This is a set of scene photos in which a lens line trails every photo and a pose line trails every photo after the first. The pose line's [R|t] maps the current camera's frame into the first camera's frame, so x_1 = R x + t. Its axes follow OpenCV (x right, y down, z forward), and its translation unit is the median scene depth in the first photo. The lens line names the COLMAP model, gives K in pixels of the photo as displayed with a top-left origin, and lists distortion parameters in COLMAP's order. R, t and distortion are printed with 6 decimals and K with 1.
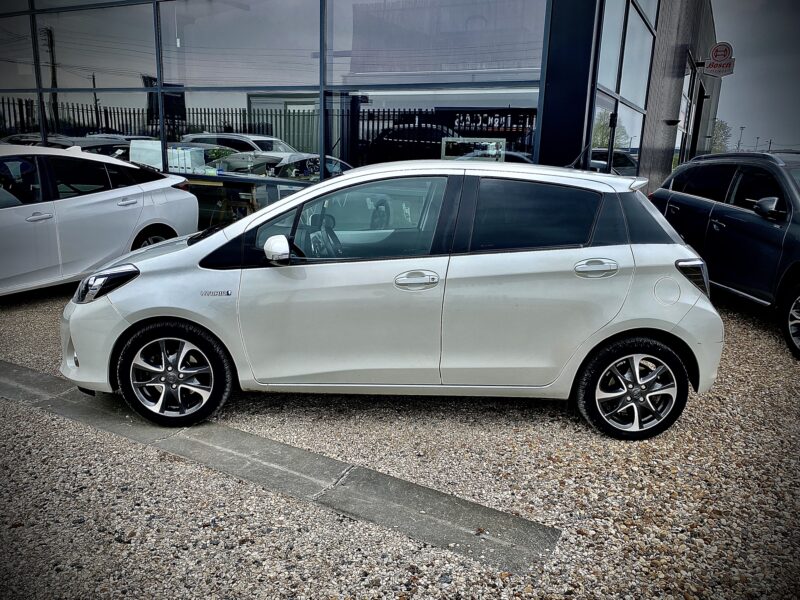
lens RADIAL K [[617.4, 0, 402.1], [0, 617.4, 298.8], [0, 0, 1]] dist [0.045558, -0.050450]
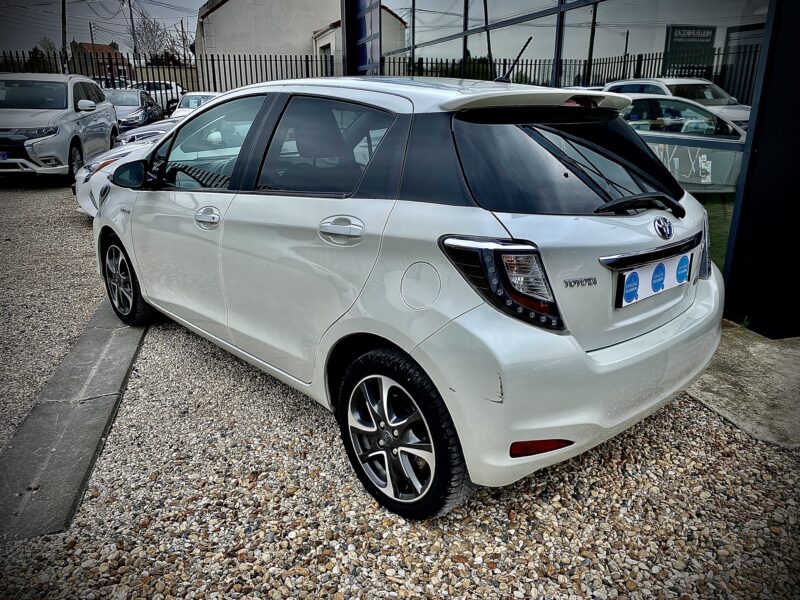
lens RADIAL K [[617.4, 0, 397.4], [0, 617.4, 294.4], [0, 0, 1]] dist [0.045558, -0.050450]
pose [[0.659406, 0.194396, -0.726219, 0.796529], [-0.154639, 0.980406, 0.122025, -0.067667], [0.735711, 0.031838, 0.676547, 0.570512]]
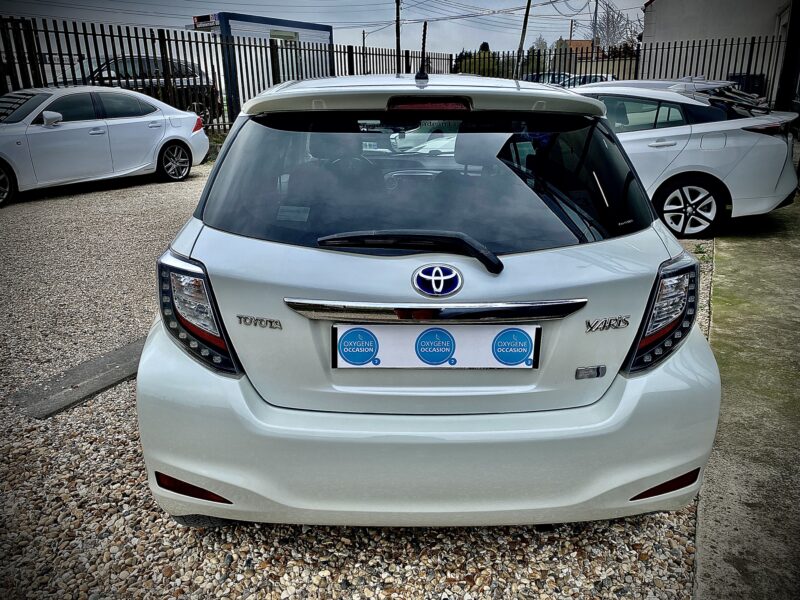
lens RADIAL K [[617.4, 0, 395.0], [0, 617.4, 299.8], [0, 0, 1]] dist [0.045558, -0.050450]
pose [[-0.010094, 0.280895, -0.959685, 0.938923], [-0.214575, 0.936769, 0.276444, -0.200824], [0.976655, 0.208715, 0.050817, 1.133668]]
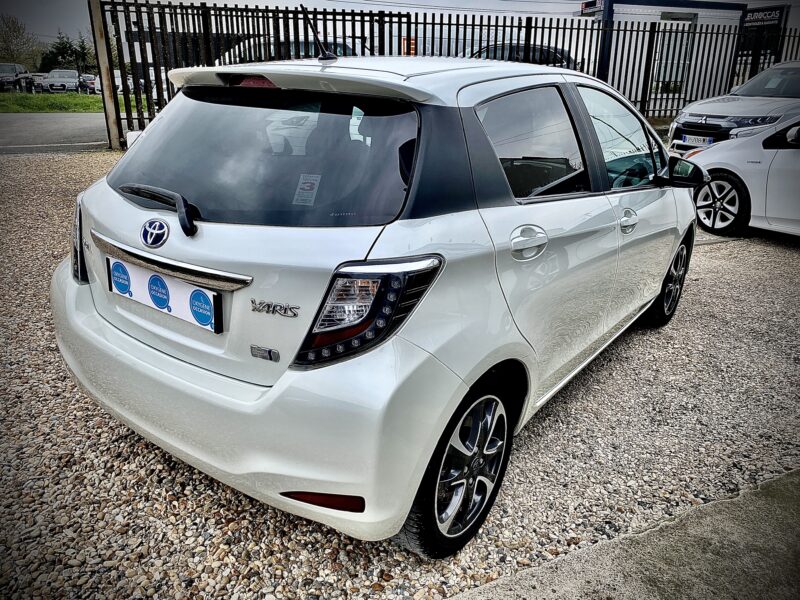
lens RADIAL K [[617.4, 0, 398.3], [0, 617.4, 303.9], [0, 0, 1]] dist [0.045558, -0.050450]
pose [[-0.627526, 0.222108, -0.746244, 0.771765], [-0.205908, 0.876982, 0.434171, -0.314089], [0.750875, 0.426111, -0.504595, 1.634311]]
